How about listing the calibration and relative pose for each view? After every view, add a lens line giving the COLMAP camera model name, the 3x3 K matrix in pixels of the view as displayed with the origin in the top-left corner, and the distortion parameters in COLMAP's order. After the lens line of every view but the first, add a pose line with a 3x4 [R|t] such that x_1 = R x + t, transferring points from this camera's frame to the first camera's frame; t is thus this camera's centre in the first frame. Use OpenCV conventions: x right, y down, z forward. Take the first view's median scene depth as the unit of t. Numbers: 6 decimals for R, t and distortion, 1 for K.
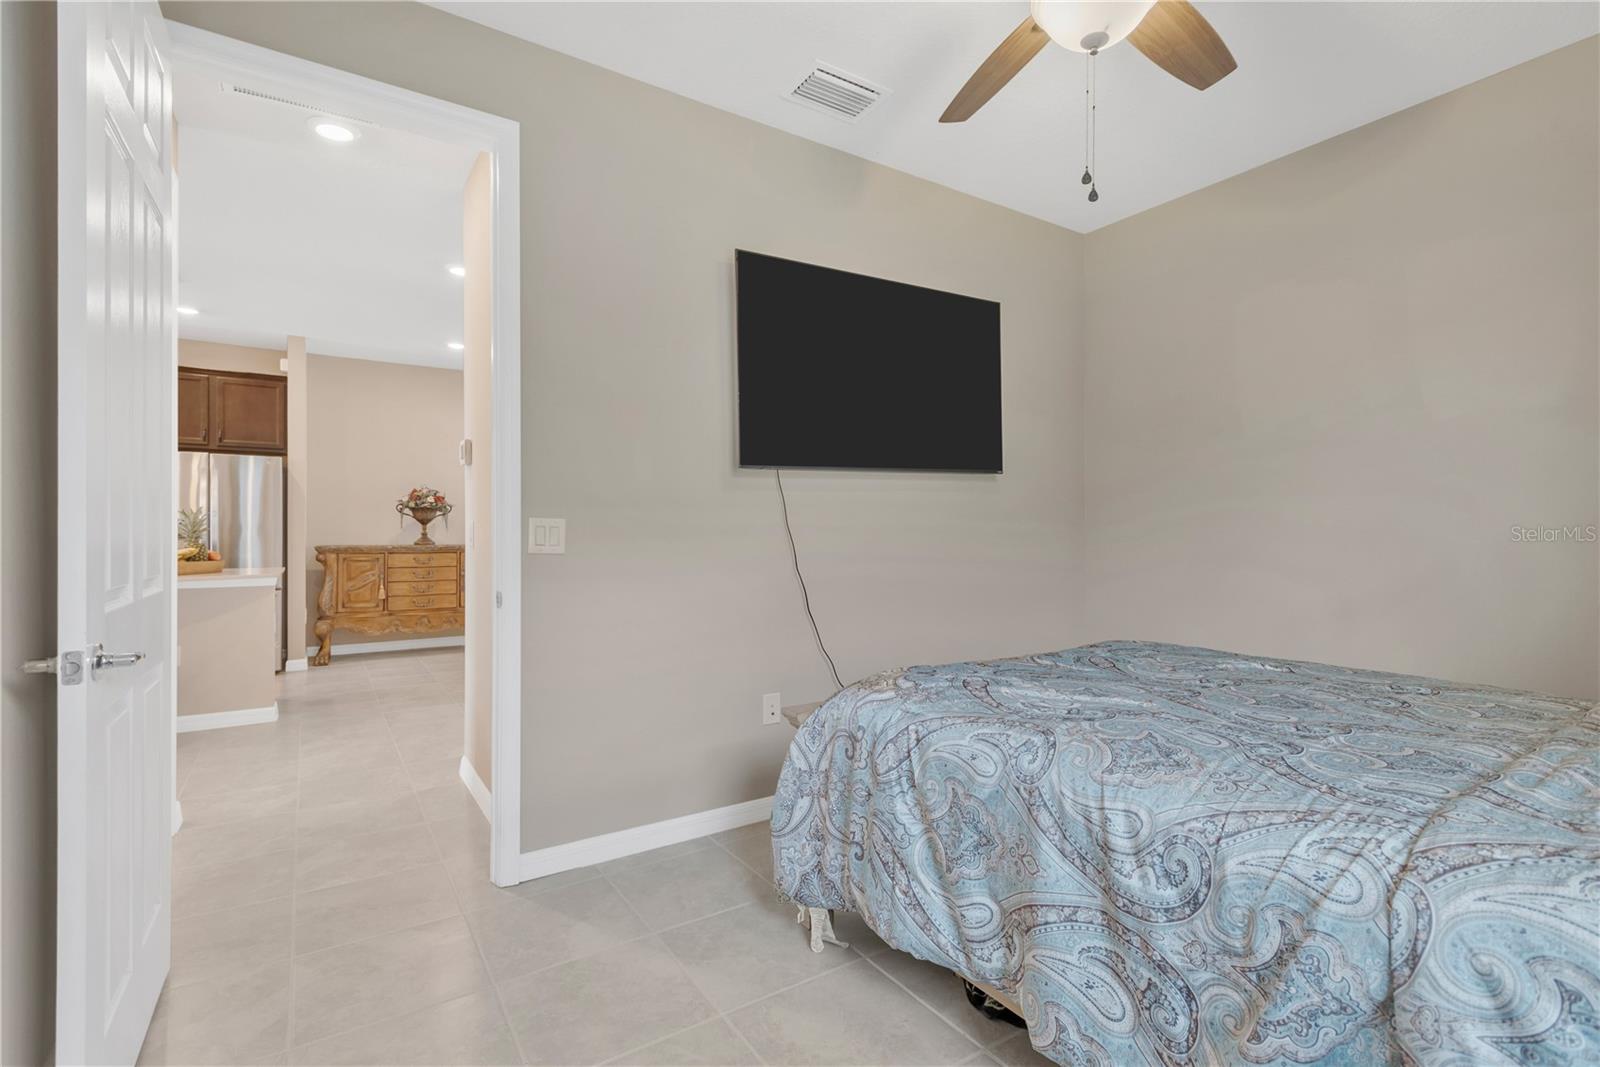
lens RADIAL K [[749.0, 0, 806.5], [0, 749.0, 531.4], [0, 0, 1]] dist [0.023106, -0.007832]
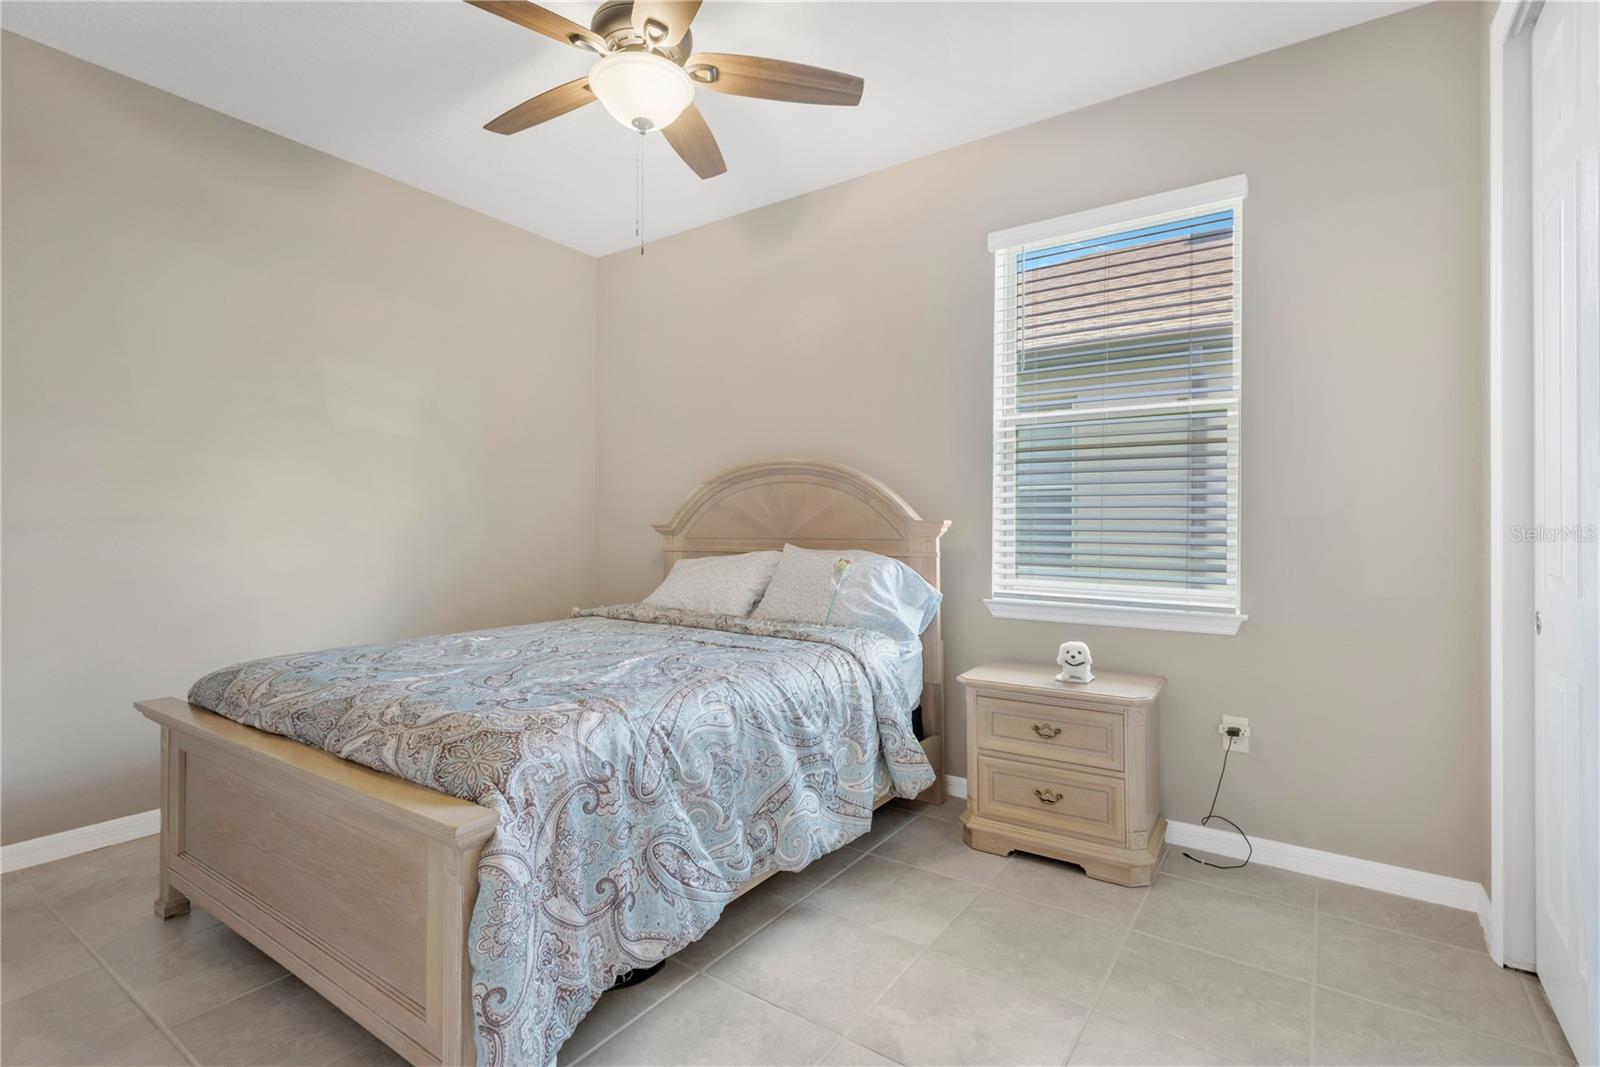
lens RADIAL K [[749.0, 0, 806.5], [0, 749.0, 531.4], [0, 0, 1]] dist [0.023106, -0.007832]
pose [[-0.381399, -0.000272, 0.924410, -0.844967], [-0.001715, 0.999998, -0.000413, 0.009651], [-0.924409, -0.001743, -0.381399, 1.218458]]
